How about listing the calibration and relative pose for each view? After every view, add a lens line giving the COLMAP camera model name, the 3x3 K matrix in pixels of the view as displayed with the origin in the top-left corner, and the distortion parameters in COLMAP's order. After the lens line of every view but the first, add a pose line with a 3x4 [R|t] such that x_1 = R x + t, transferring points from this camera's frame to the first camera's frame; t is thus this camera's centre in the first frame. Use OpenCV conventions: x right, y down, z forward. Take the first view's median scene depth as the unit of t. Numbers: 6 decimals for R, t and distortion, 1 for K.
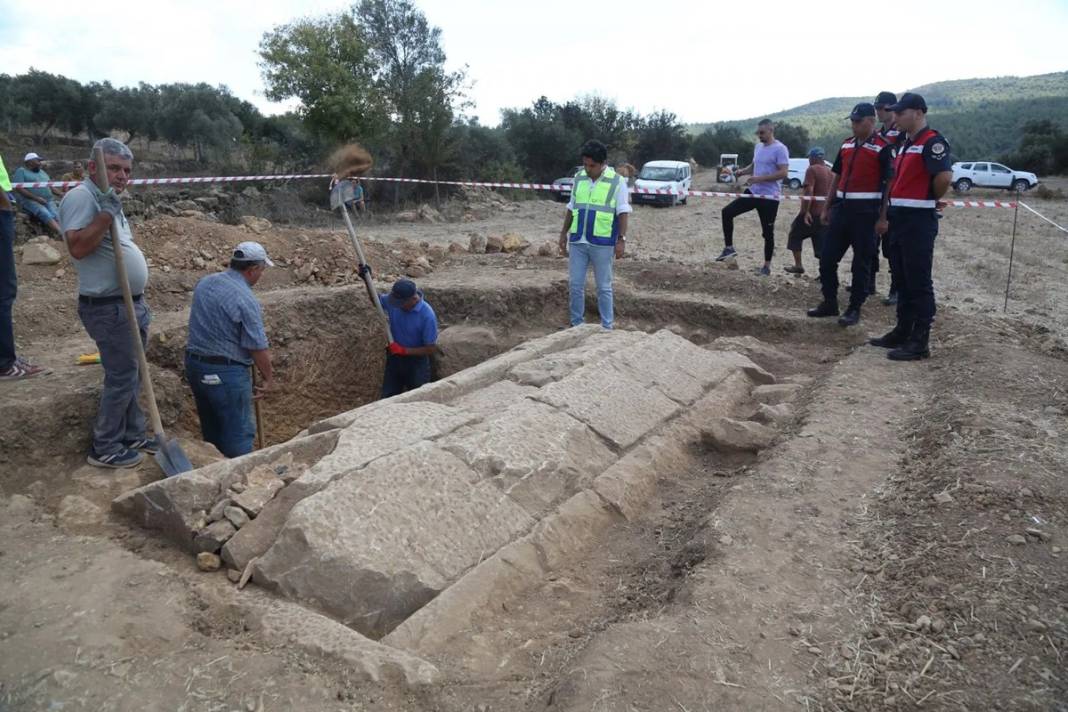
lens RADIAL K [[705.0, 0, 544.9], [0, 705.0, 373.5], [0, 0, 1]] dist [-0.092390, 0.034293]
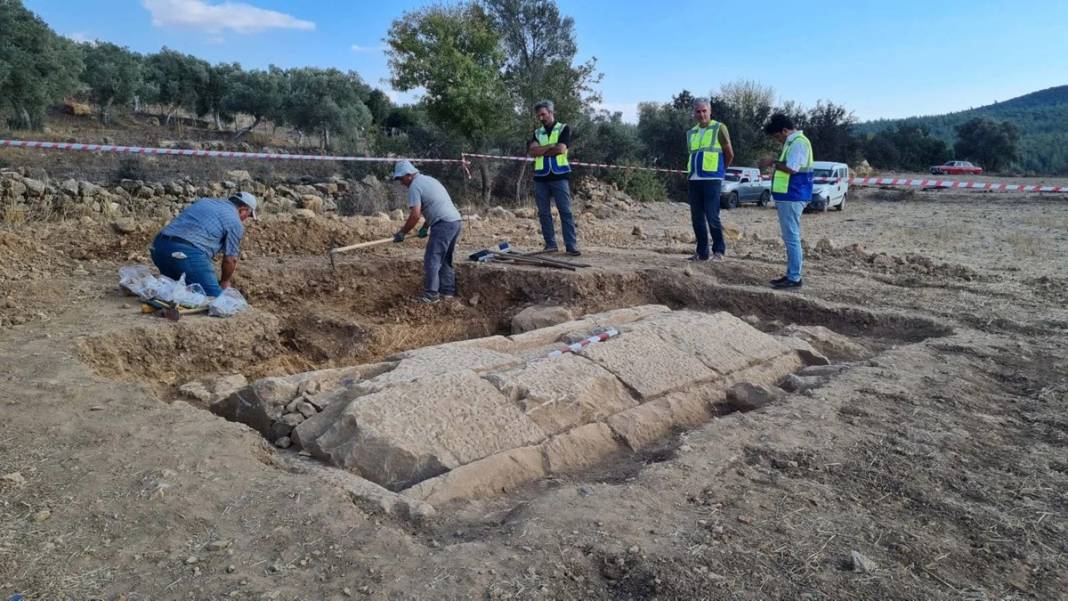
lens RADIAL K [[786.5, 0, 561.0], [0, 786.5, 322.5], [0, 0, 1]] dist [0.066139, -0.021343]
pose [[0.985784, 0.052181, -0.159708, 0.098795], [-0.067014, 0.993780, -0.088941, 0.061704], [0.154073, 0.098379, 0.983150, -0.155744]]
